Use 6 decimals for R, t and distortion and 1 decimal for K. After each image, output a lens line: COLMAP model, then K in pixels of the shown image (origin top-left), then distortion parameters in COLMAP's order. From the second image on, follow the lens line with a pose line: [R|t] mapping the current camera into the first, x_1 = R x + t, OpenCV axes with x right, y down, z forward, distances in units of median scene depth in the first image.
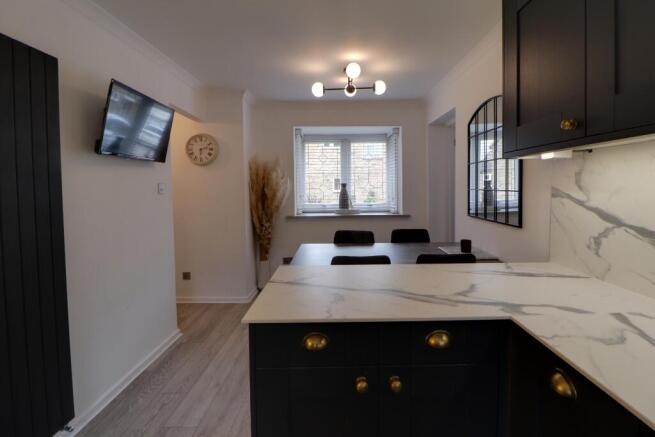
lens RADIAL K [[307.2, 0, 342.1], [0, 307.2, 197.8], [0, 0, 1]] dist [0.000532, -0.013944]
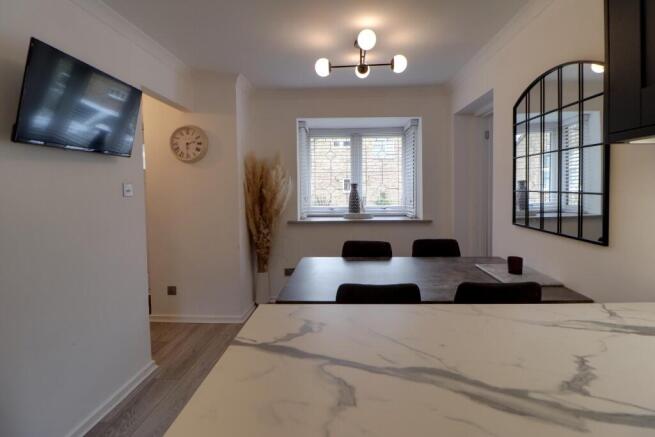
lens RADIAL K [[307.2, 0, 342.1], [0, 307.2, 197.8], [0, 0, 1]] dist [0.000532, -0.013944]
pose [[0.999459, 0.001585, -0.032848, -0.000144], [-0.001656, 0.999996, -0.002142, -0.005693], [0.032845, 0.002195, 0.999458, 0.156867]]
